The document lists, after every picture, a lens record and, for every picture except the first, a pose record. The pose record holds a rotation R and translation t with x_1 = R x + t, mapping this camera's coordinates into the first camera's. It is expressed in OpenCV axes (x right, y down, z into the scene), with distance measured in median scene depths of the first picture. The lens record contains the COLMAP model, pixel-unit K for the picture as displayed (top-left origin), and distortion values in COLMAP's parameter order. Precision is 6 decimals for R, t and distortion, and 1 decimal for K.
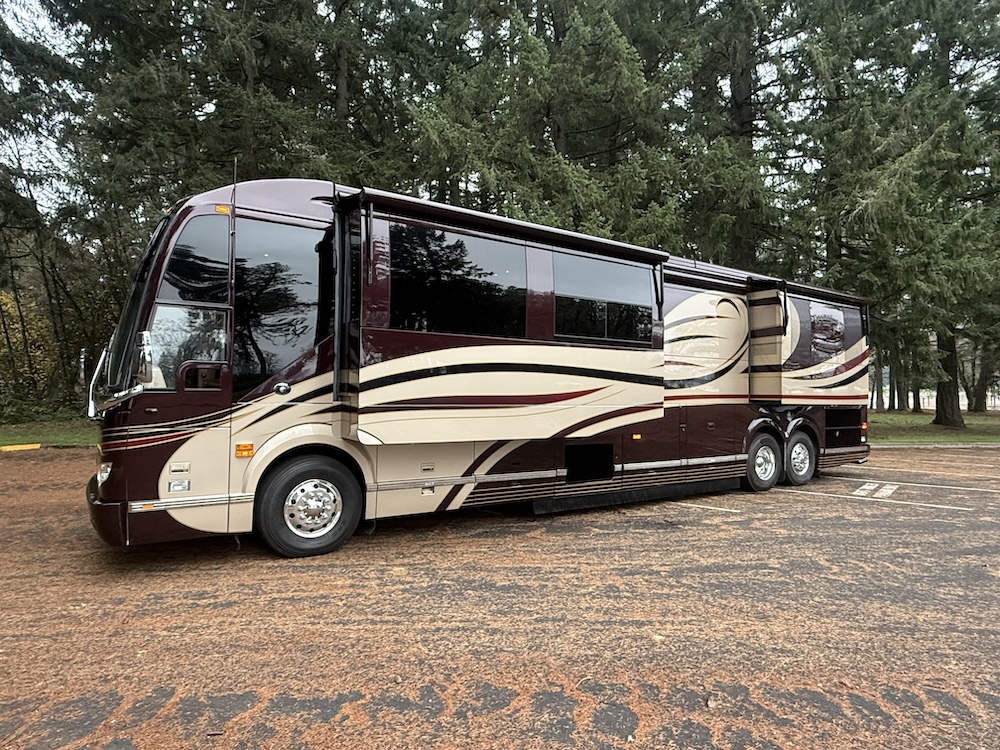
lens RADIAL K [[587.5, 0, 497.6], [0, 587.5, 372.9], [0, 0, 1]] dist [-0.000875, -0.000144]
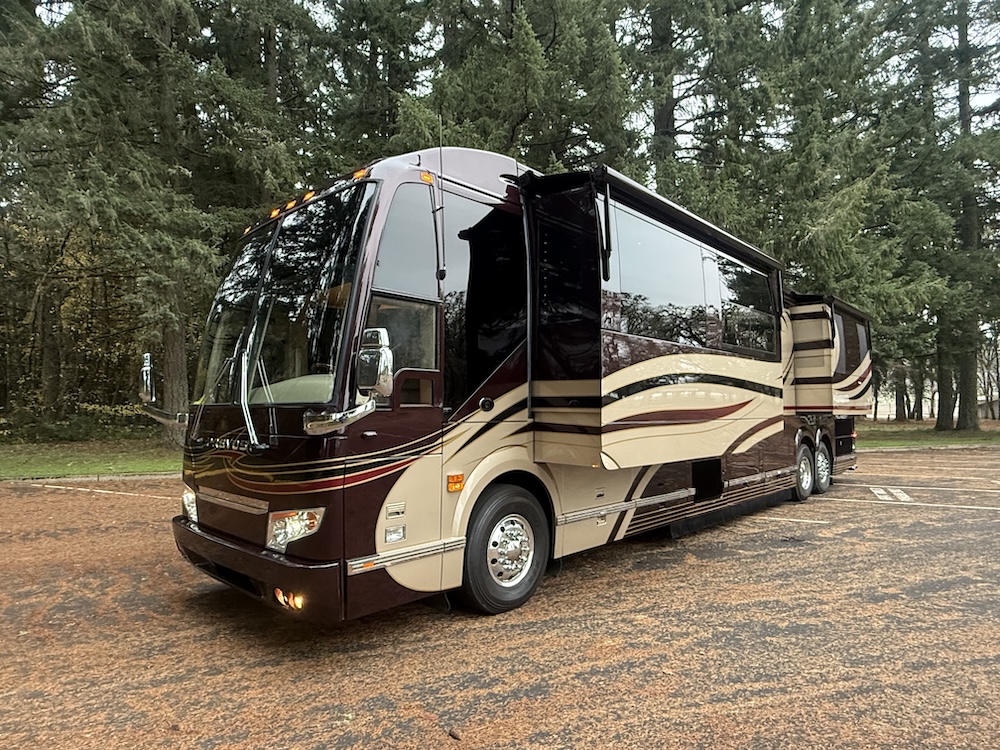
lens RADIAL K [[587.5, 0, 497.6], [0, 587.5, 372.9], [0, 0, 1]] dist [-0.000875, -0.000144]
pose [[0.974668, 0.001553, 0.223650, -0.556899], [0.004376, 0.999652, -0.026012, 0.005852], [-0.223612, 0.026332, 0.974322, 0.219513]]
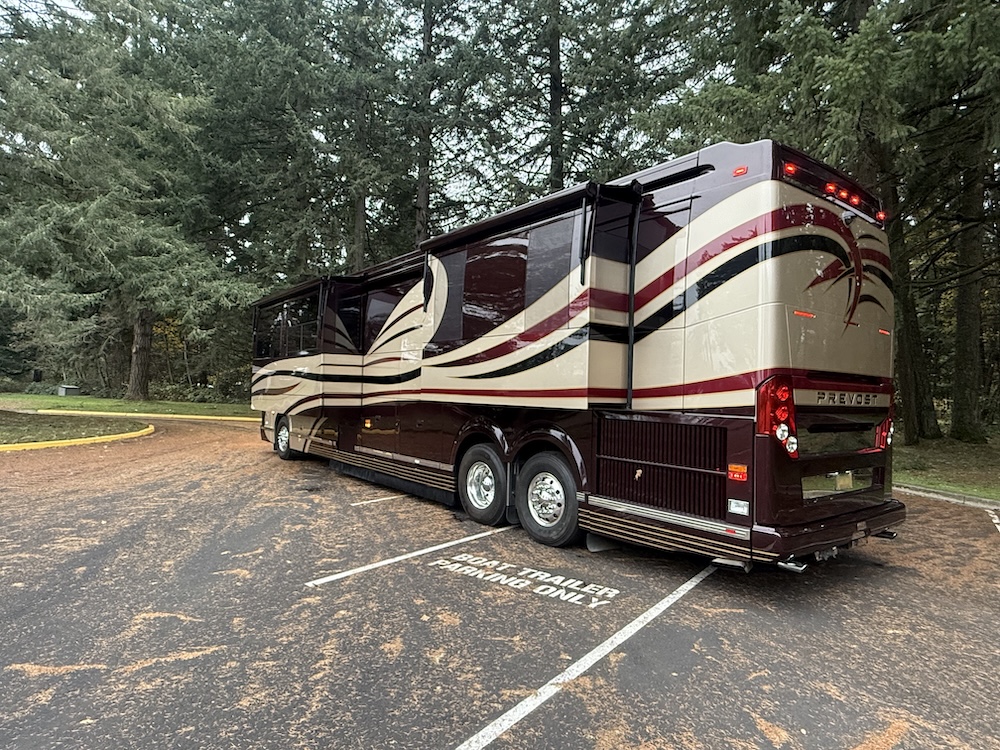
lens RADIAL K [[587.5, 0, 497.6], [0, 587.5, 372.9], [0, 0, 1]] dist [-0.000875, -0.000144]
pose [[0.061400, -0.047444, -0.996985, 2.217768], [0.010571, 0.998845, -0.046881, 0.096569], [0.998057, -0.007661, 0.061831, 1.846571]]
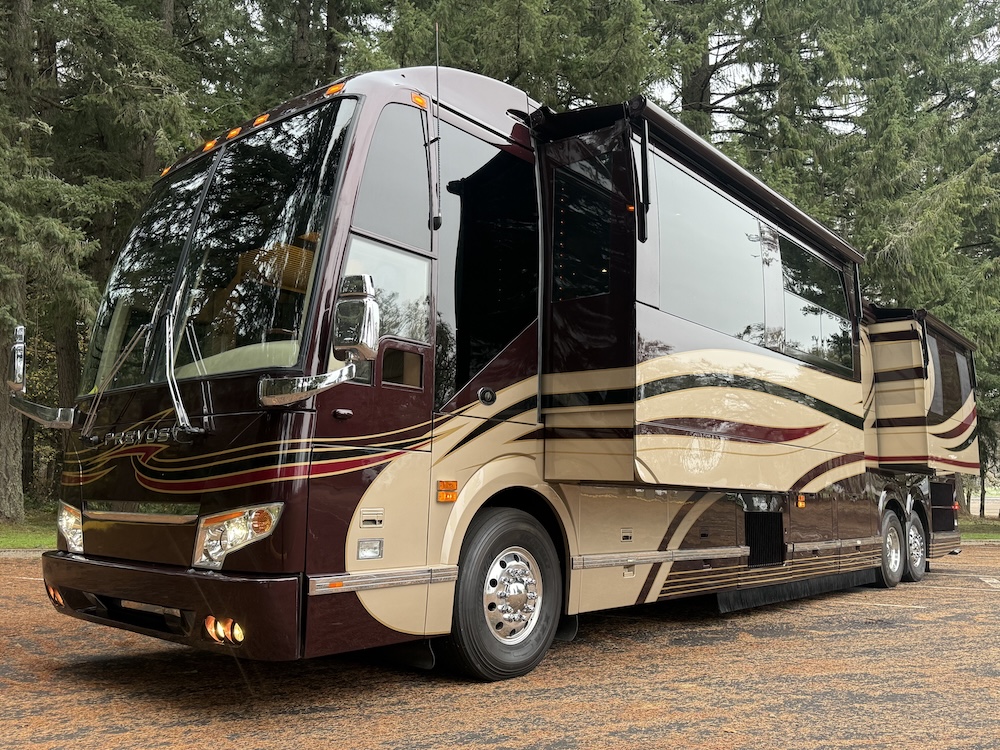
lens RADIAL K [[825.2, 0, 500.0], [0, 825.2, 375.0], [0, 0, 1]] dist [0.070861, -0.099004]
pose [[0.961553, 0.044208, 0.271037, -0.616794], [-0.014744, 0.993845, -0.109797, 0.106191], [-0.274223, 0.101579, 0.956286, 0.172840]]
